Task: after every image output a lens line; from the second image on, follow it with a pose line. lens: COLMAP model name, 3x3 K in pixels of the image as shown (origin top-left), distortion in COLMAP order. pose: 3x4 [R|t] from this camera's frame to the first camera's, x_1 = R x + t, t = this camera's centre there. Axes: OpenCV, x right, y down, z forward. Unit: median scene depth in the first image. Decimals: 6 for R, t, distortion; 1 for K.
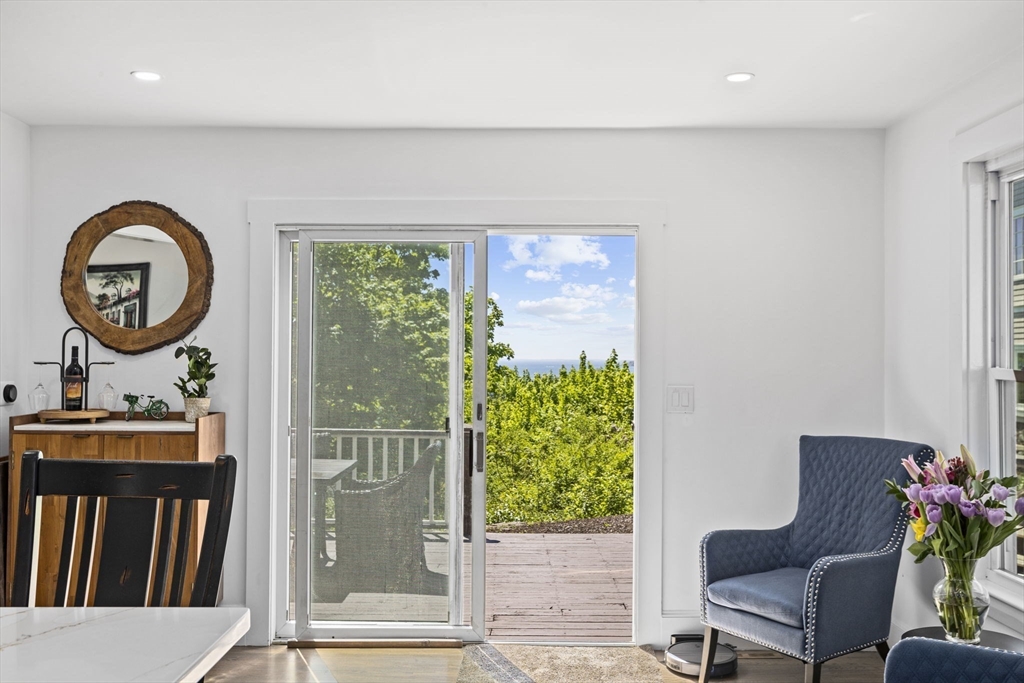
lens RADIAL K [[1019.2, 0, 511.8], [0, 1019.2, 340.5], [0, 0, 1]] dist [-0.050723, 0.000000]
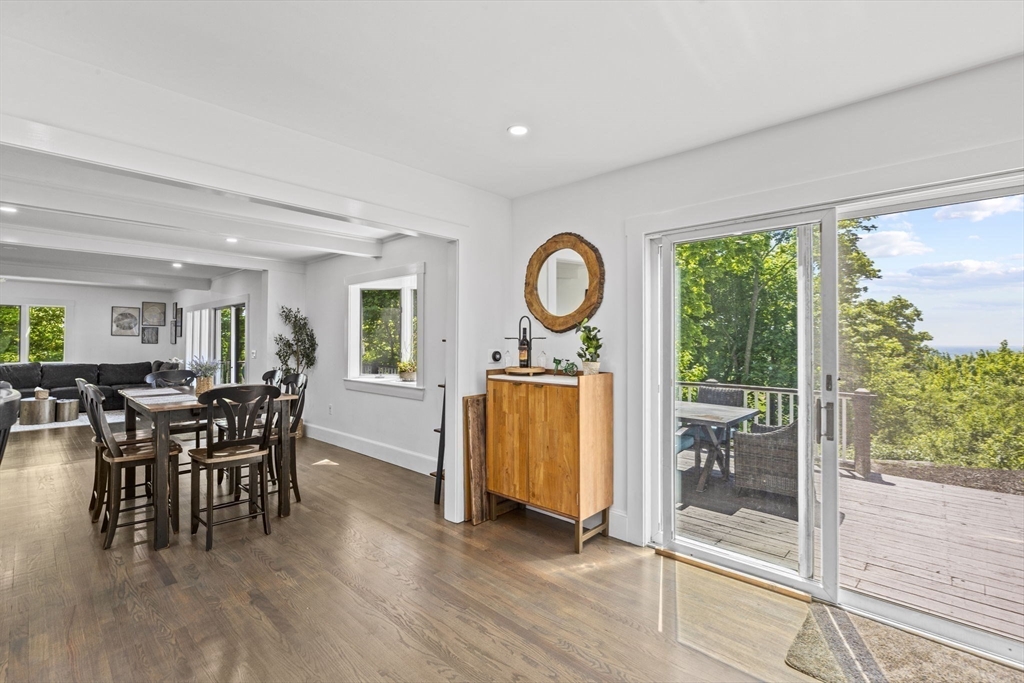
lens RADIAL K [[460.8, 0, 513.3], [0, 460.8, 337.7], [0, 0, 1]] dist [0.000316, 0.000345]
pose [[0.731806, -0.006832, -0.681478, 0.054308], [0.008503, 0.999963, -0.000894, 0.021291], [0.681460, -0.005140, 0.731838, 0.434187]]
